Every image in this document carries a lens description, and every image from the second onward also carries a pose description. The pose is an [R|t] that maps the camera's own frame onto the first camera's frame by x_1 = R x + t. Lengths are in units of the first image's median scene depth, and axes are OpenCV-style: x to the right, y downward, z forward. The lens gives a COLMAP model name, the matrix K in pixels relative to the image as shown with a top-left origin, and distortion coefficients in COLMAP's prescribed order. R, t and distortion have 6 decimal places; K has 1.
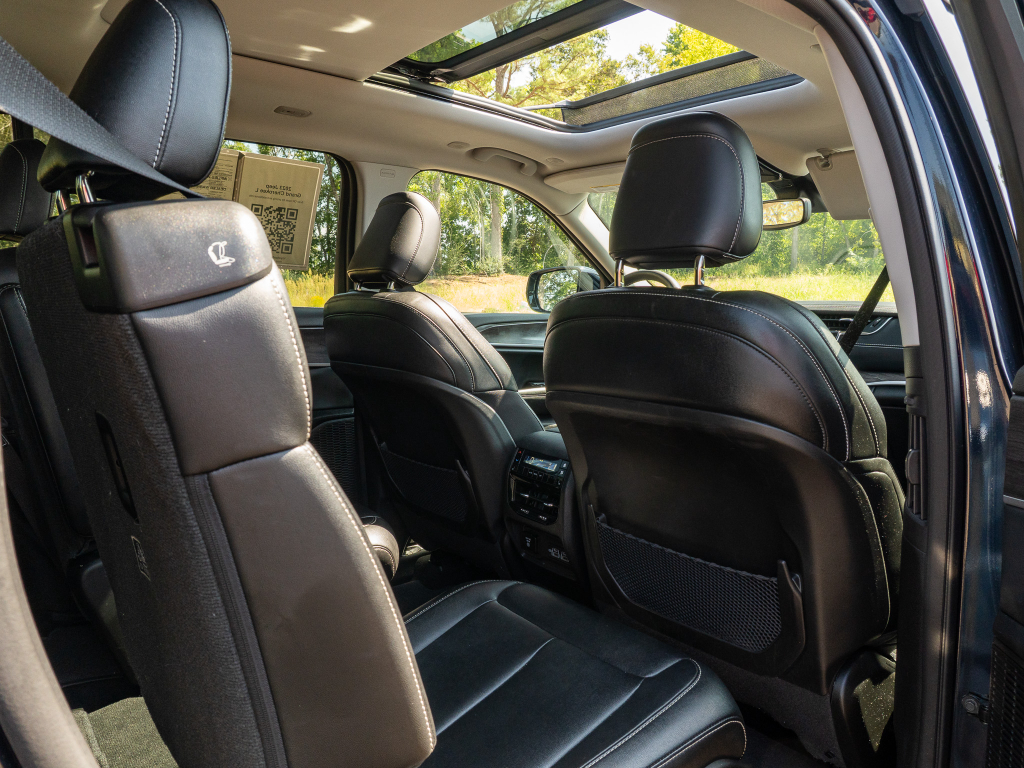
lens RADIAL K [[765.1, 0, 518.5], [0, 765.1, 383.6], [0, 0, 1]] dist [-0.024735, 0.000835]
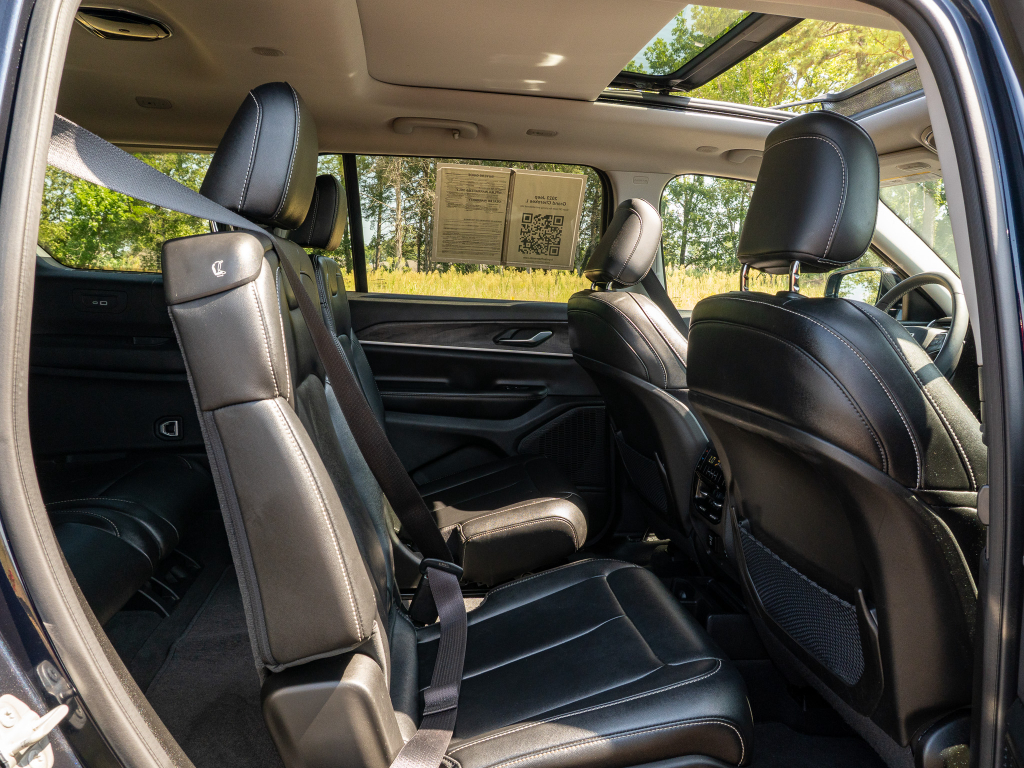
lens RADIAL K [[765.1, 0, 518.5], [0, 765.1, 383.6], [0, 0, 1]] dist [-0.024735, 0.000835]
pose [[0.867948, 0.075721, -0.490849, 0.282125], [-0.073372, 0.997014, 0.024065, -0.006327], [0.491205, 0.015127, 0.870912, -0.012032]]
